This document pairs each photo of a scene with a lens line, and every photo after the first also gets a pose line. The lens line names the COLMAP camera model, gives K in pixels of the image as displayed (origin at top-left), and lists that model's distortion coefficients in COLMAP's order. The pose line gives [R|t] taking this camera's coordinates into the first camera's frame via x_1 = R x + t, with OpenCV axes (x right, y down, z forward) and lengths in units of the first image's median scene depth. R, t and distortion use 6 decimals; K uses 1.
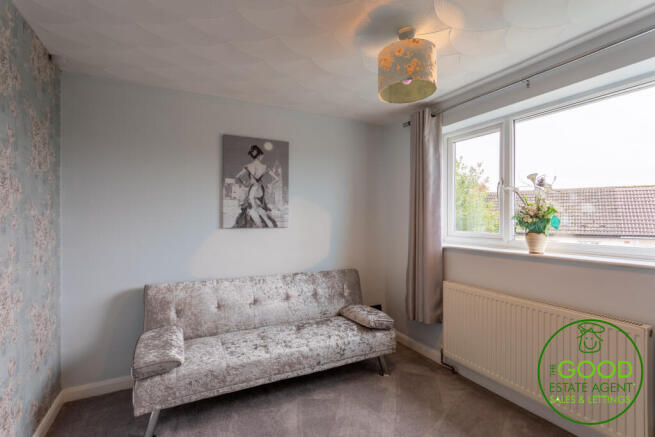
lens RADIAL K [[315.1, 0, 327.0], [0, 315.1, 218.9], [0, 0, 1]] dist [0.010917, 0.003631]
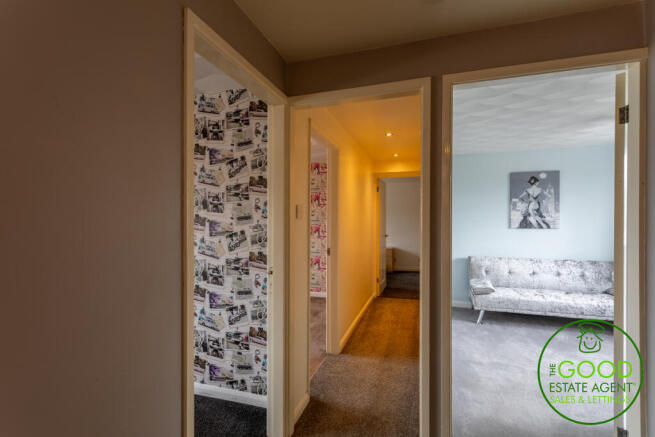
lens RADIAL K [[315.1, 0, 326.1], [0, 315.1, 218.7], [0, 0, 1]] dist [0.010917, 0.003631]
pose [[0.713621, -0.003017, -0.700525, 0.147581], [0.000790, 0.999994, -0.003502, -0.015910], [0.700531, 0.001945, 0.713619, -0.880329]]
